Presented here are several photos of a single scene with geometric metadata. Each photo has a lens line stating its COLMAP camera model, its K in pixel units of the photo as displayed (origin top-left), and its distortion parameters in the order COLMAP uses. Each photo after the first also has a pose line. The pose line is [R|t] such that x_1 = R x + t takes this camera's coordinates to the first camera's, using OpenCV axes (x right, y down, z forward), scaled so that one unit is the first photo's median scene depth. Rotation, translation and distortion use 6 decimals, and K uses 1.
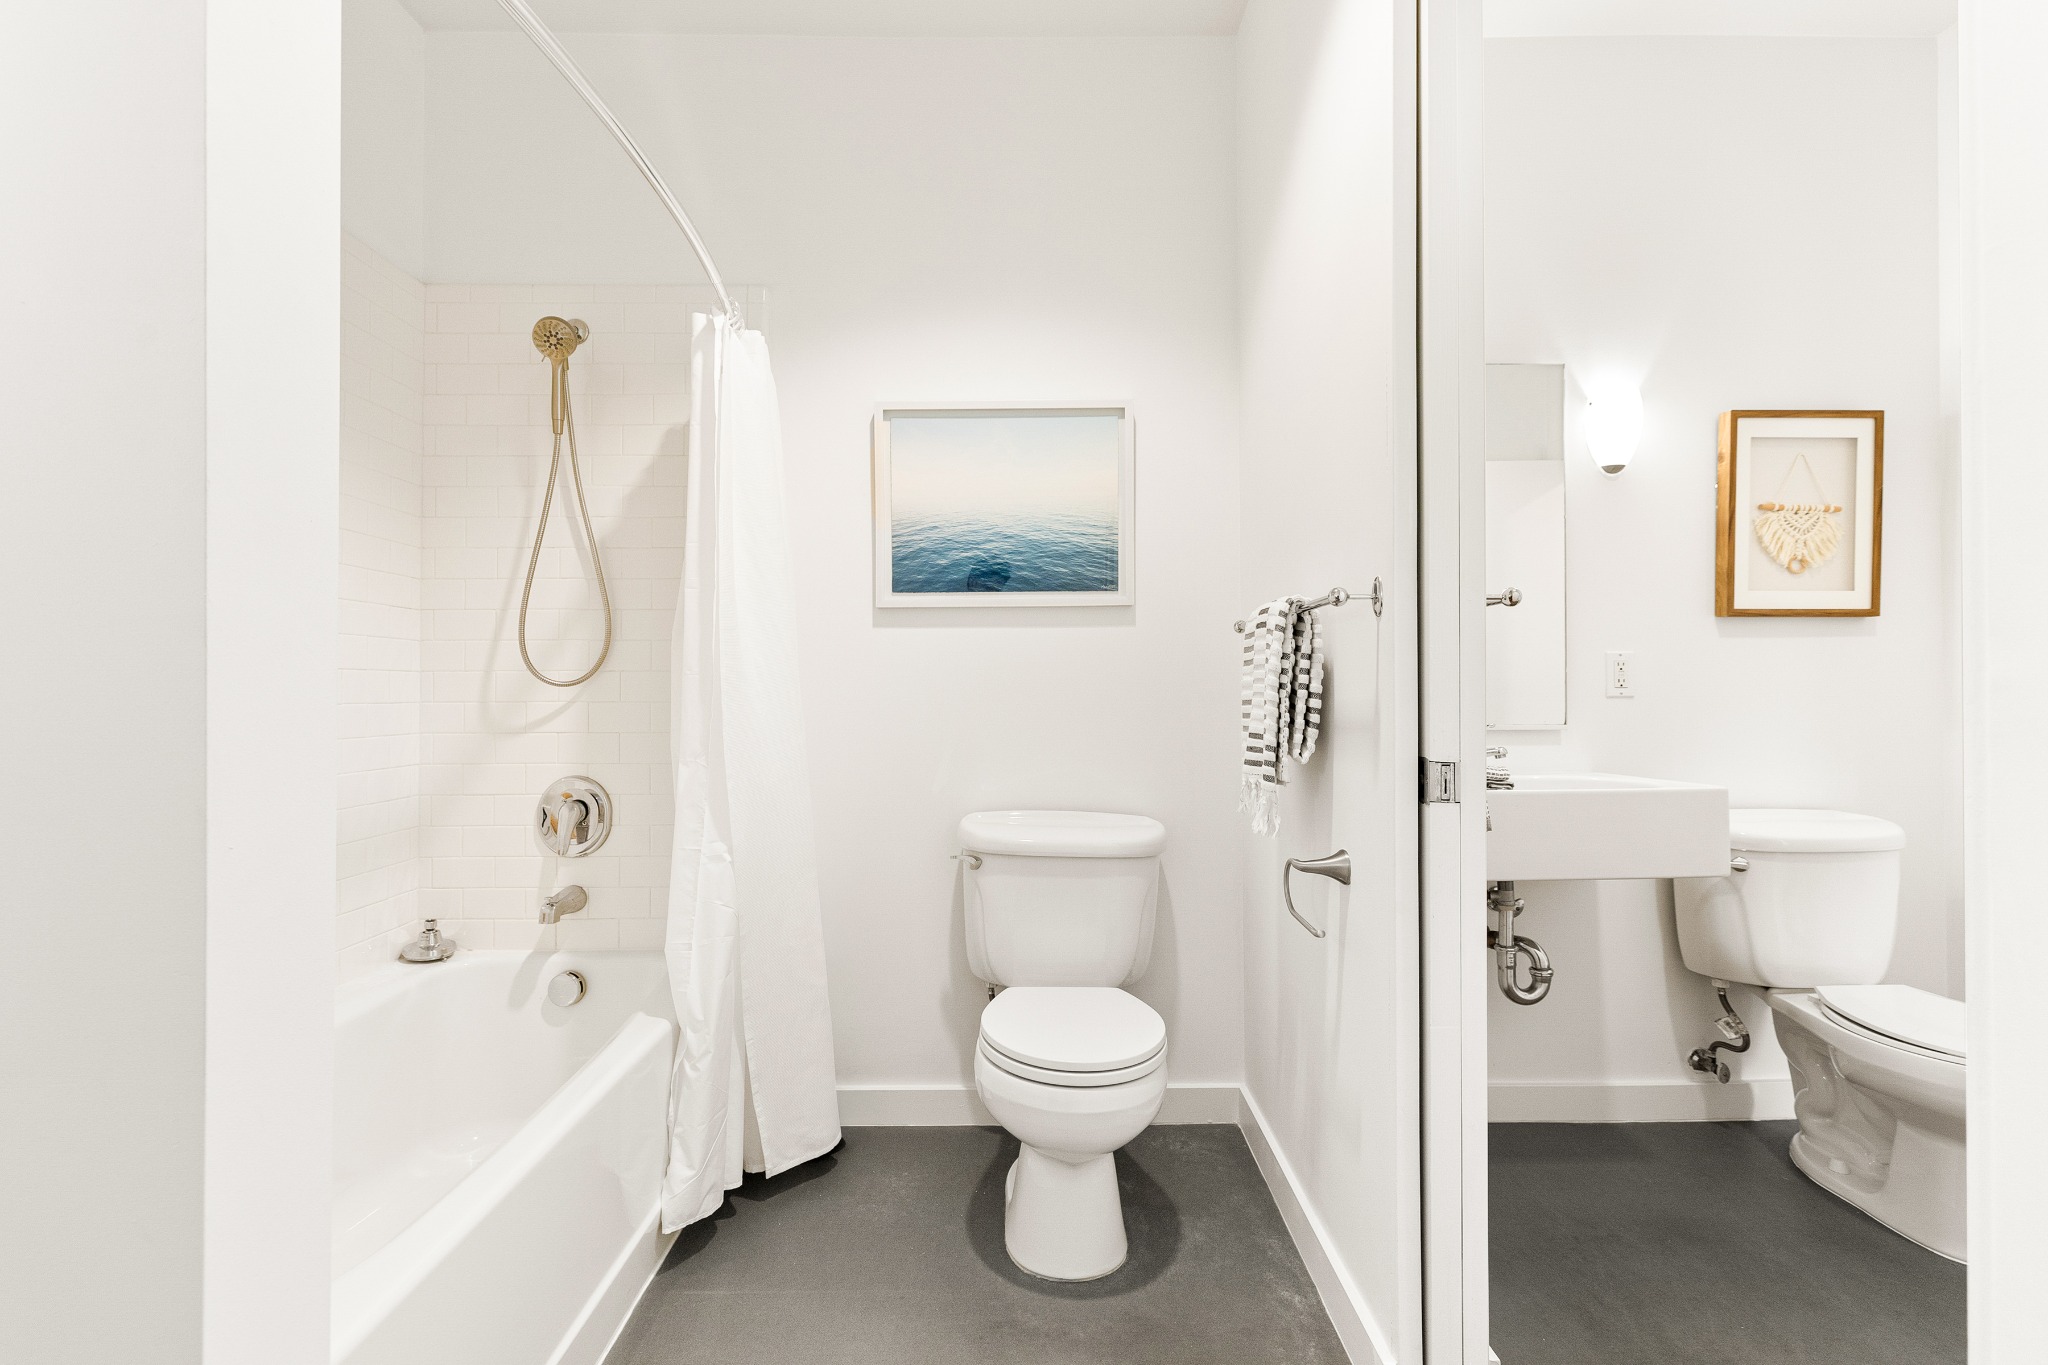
lens RADIAL K [[915.8, 0, 1024.8], [0, 915.8, 680.1], [0, 0, 1]] dist [-0.000495, -0.000171]
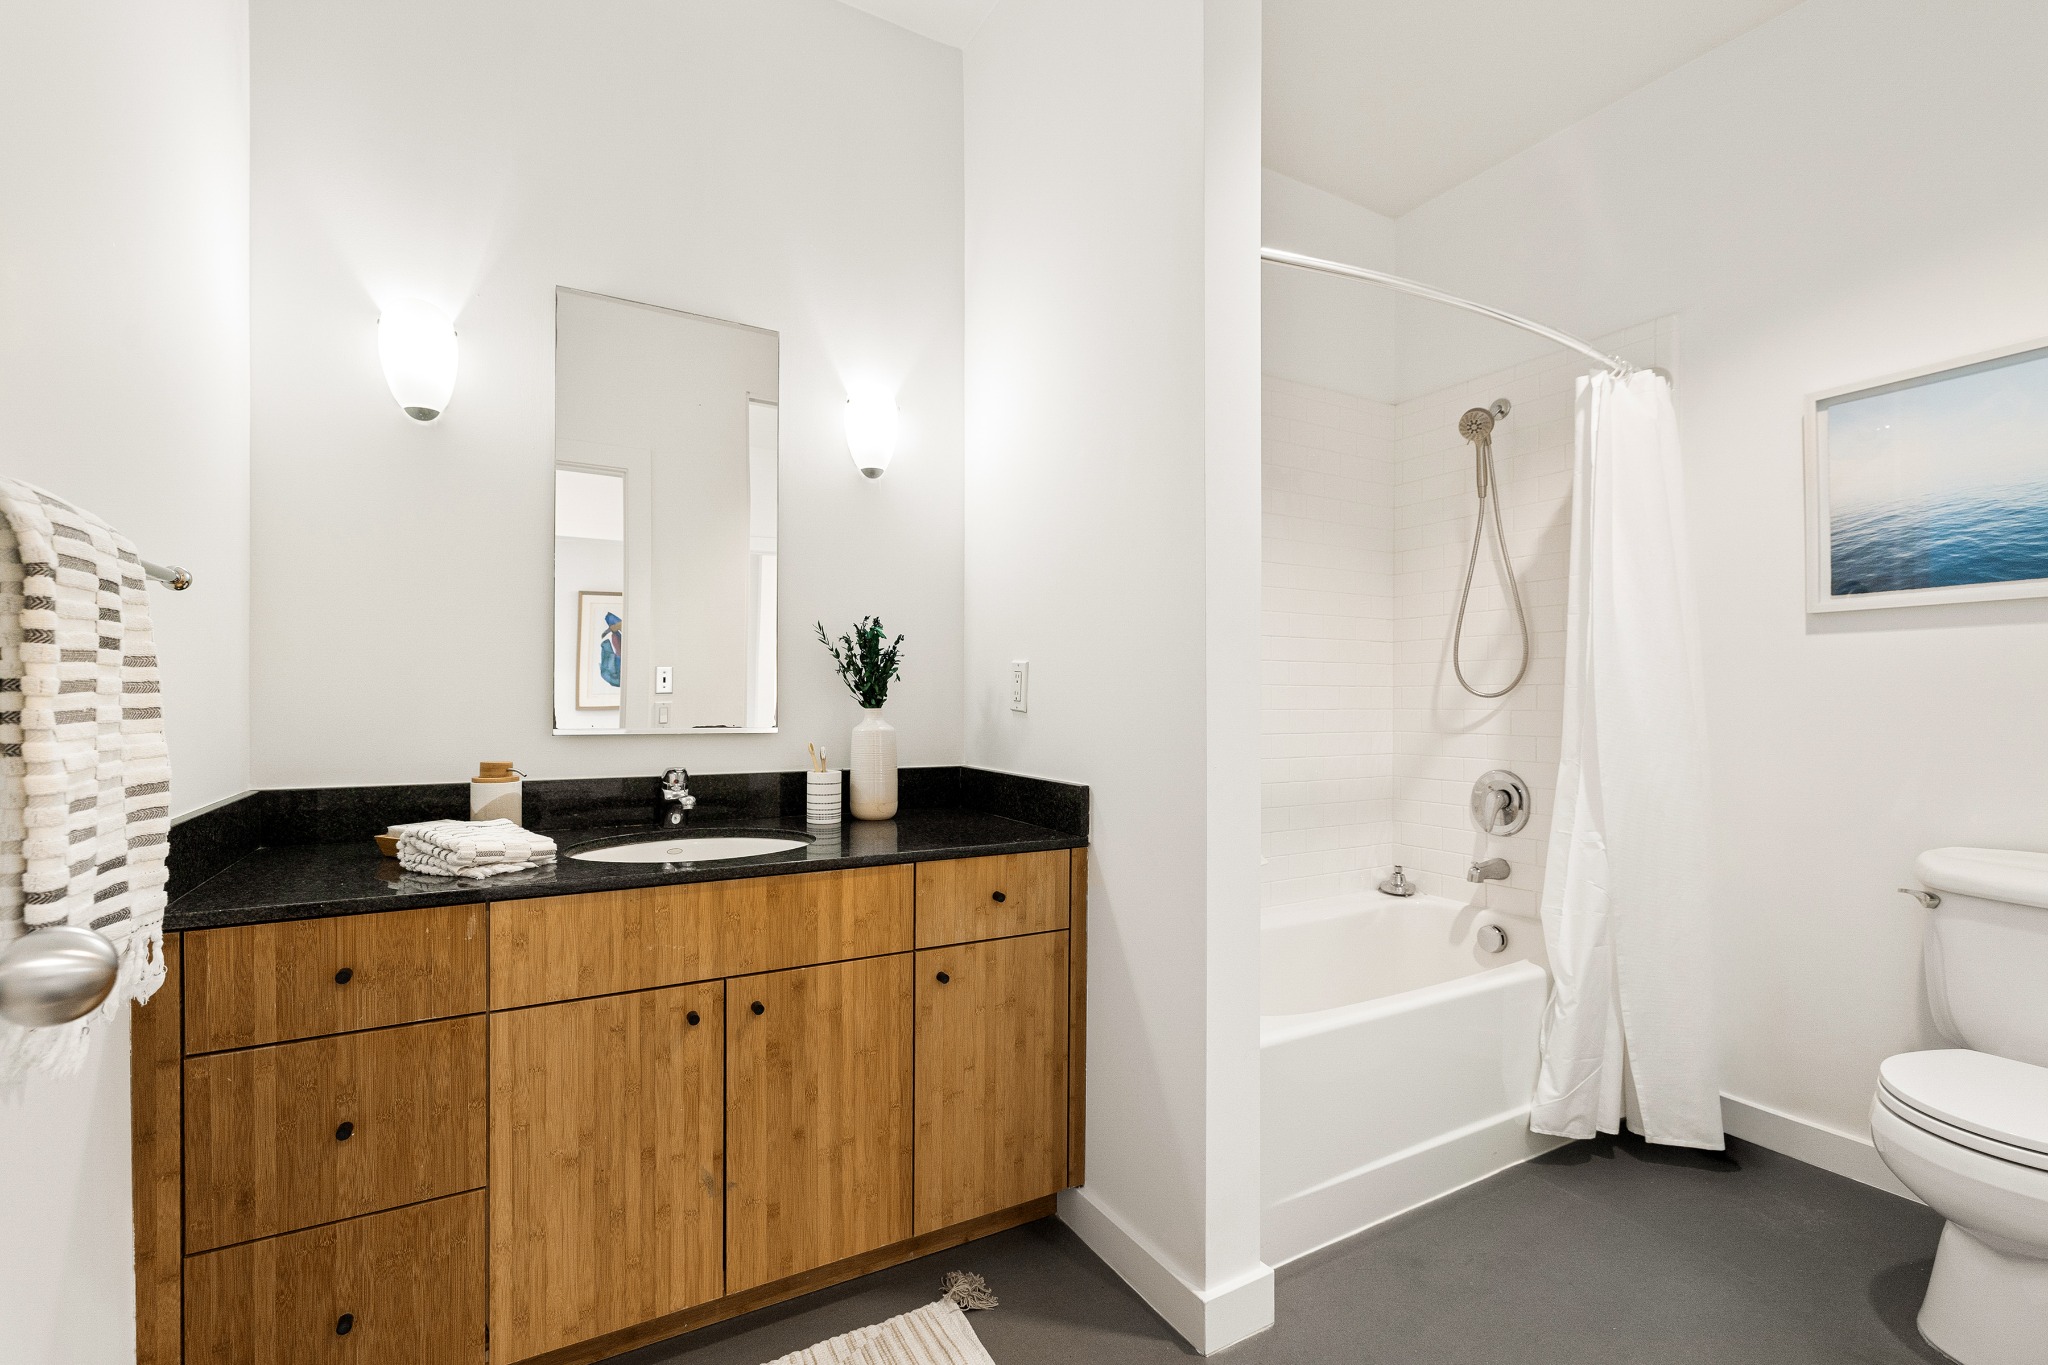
lens RADIAL K [[898.4, 0, 1014.4], [0, 898.4, 694.0], [0, 0, 1]] dist [0.001676, 0.000212]
pose [[0.484065, -0.003123, -0.875026, 0.261620], [0.007935, 0.999968, 0.000821, -0.004186], [0.874996, -0.007340, 0.484075, -0.166226]]
